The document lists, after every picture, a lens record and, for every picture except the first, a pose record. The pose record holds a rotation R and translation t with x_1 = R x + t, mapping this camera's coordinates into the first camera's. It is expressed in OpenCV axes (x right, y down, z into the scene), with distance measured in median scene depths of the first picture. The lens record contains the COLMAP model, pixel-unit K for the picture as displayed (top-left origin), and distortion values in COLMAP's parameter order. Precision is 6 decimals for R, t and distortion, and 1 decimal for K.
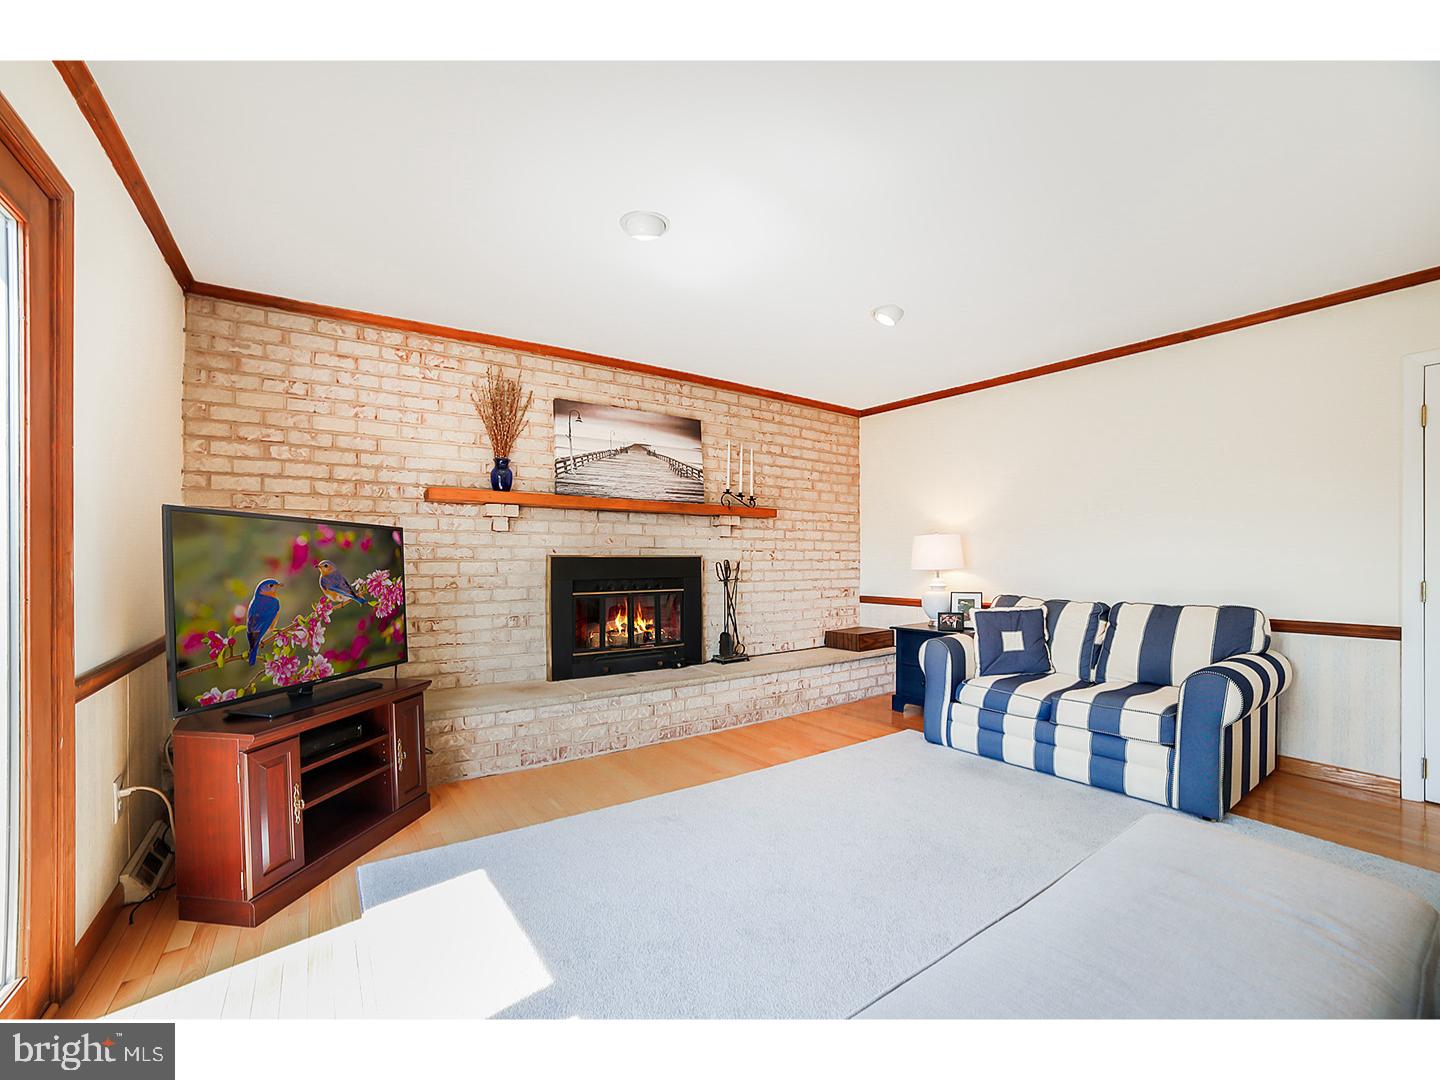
lens RADIAL K [[598.2, 0, 709.8], [0, 598.2, 546.6], [0, 0, 1]] dist [-0.103186, 0.033460]
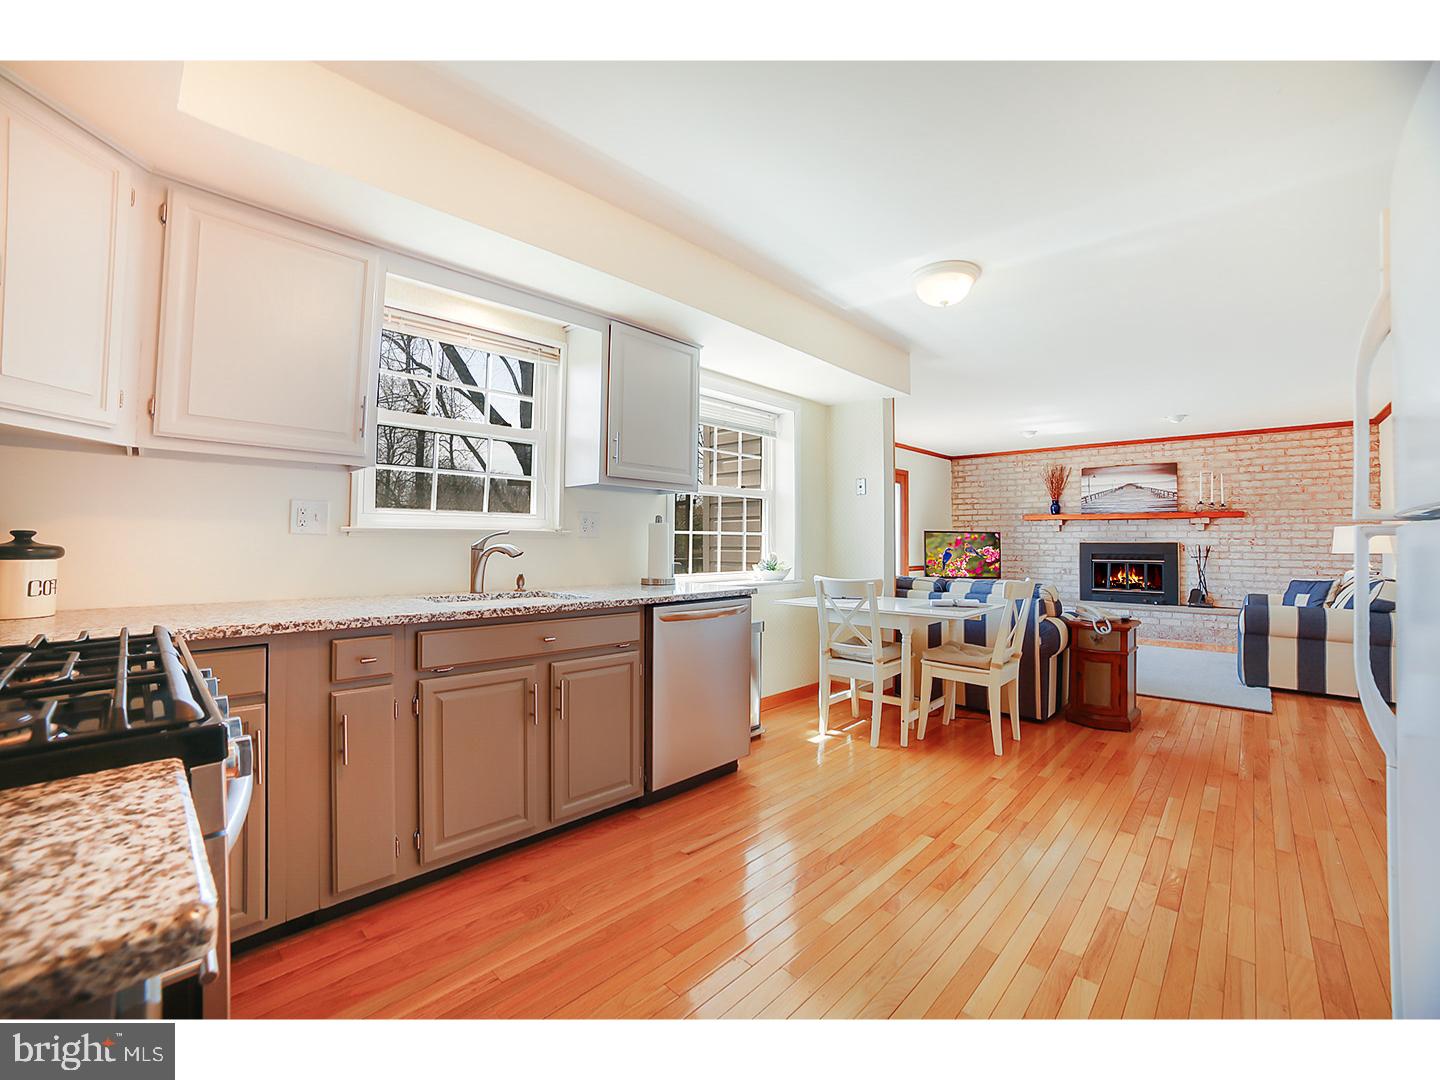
lens RADIAL K [[598.2, 0, 709.8], [0, 598.2, 546.6], [0, 0, 1]] dist [-0.103186, 0.033460]
pose [[0.172209, 0.007653, -0.985031, 1.591309], [0.013211, 0.999862, 0.010078, -0.007131], [0.984972, -0.014749, 0.172084, -0.706339]]
